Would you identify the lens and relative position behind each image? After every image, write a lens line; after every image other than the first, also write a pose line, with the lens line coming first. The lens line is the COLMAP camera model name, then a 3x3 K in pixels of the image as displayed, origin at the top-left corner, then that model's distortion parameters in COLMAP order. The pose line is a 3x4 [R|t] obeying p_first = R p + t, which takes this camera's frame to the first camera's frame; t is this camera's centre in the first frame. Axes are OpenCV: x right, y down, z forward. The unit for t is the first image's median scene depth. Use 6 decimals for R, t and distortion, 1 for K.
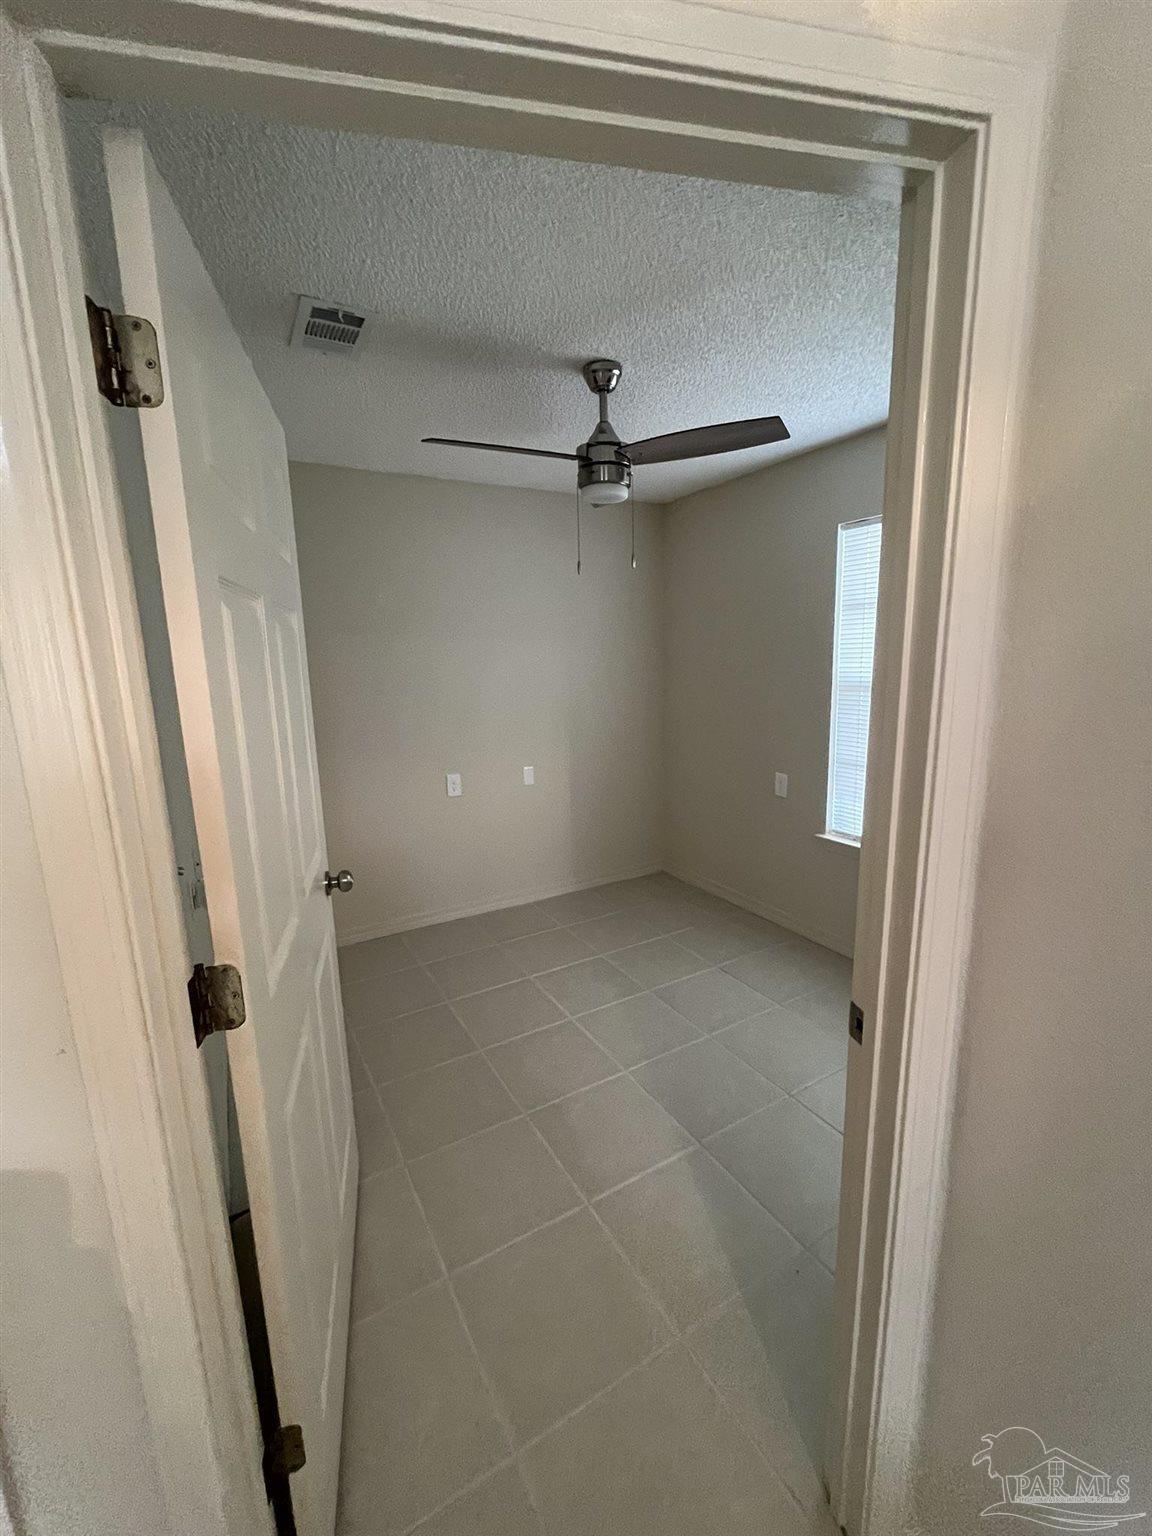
lens RADIAL K [[618.0, 0, 578.8], [0, 618.0, 766.5], [0, 0, 1]] dist [-0.007325, 0.000520]
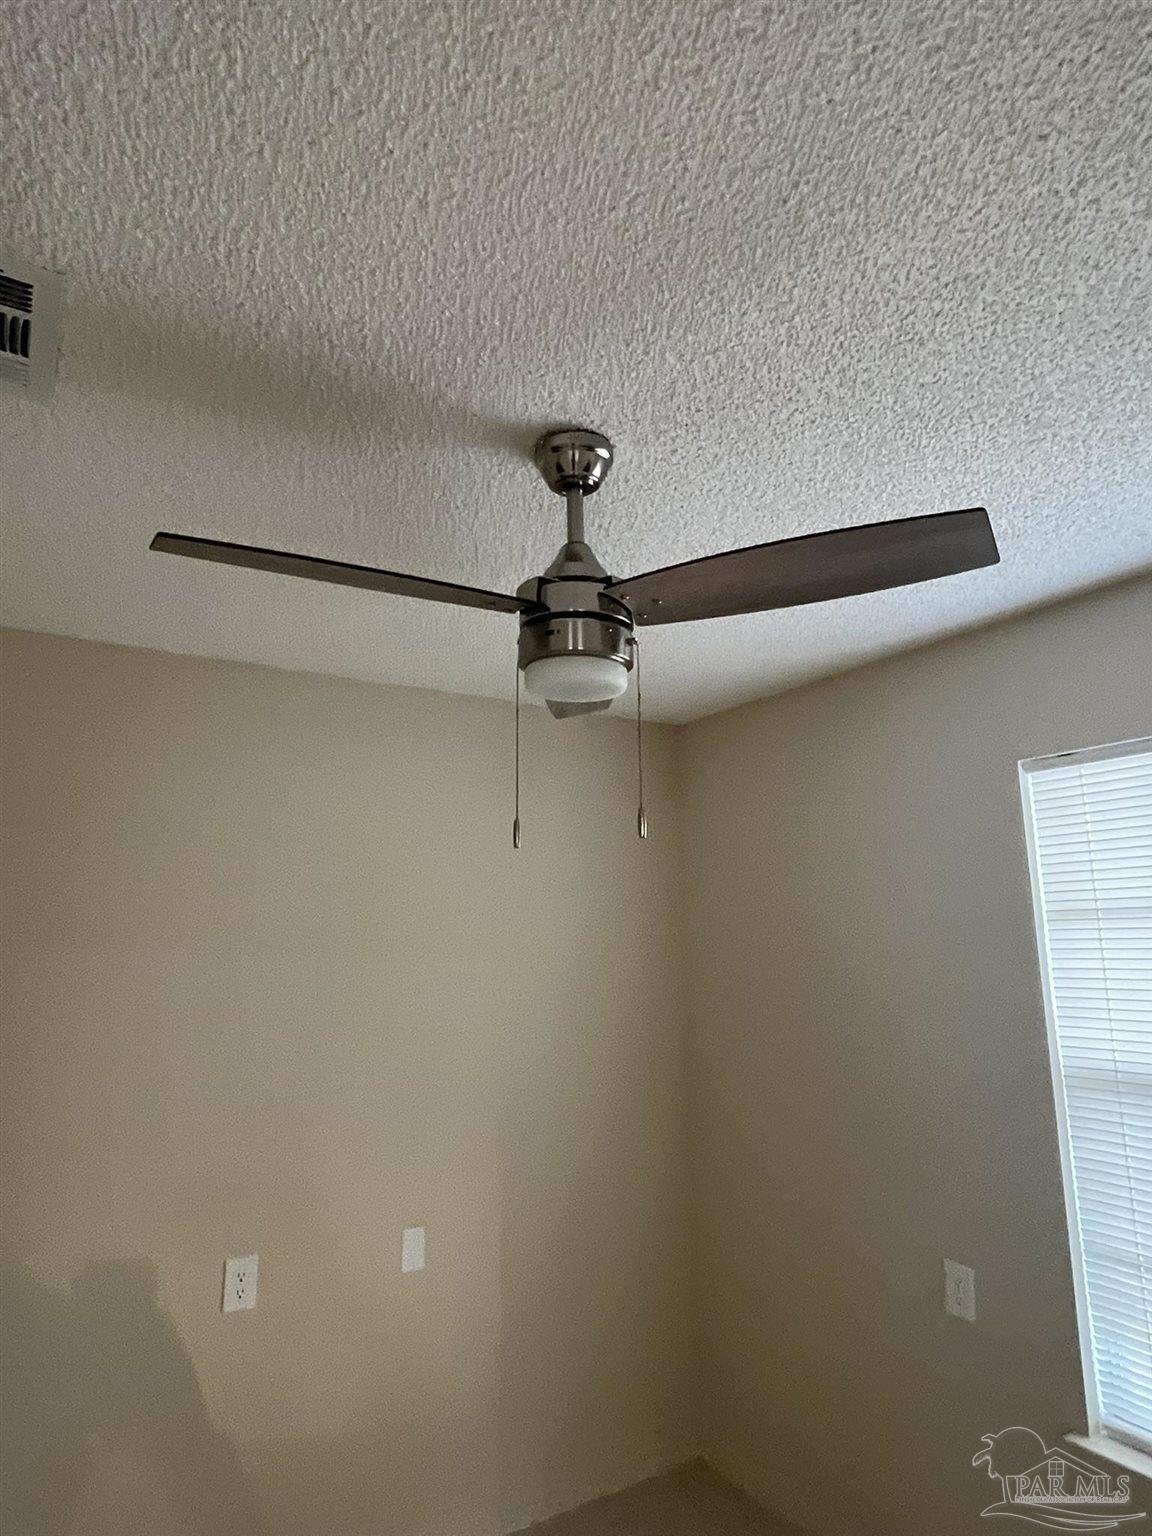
lens RADIAL K [[898.1, 0, 575.2], [0, 898.1, 768.9], [0, 0, 1]] dist [-0.005744, -0.000654]
pose [[0.999272, 0.022736, 0.030646, 0.022807], [-0.010110, 0.932159, -0.361908, -0.146196], [-0.036795, 0.361334, 0.931710, 0.421164]]
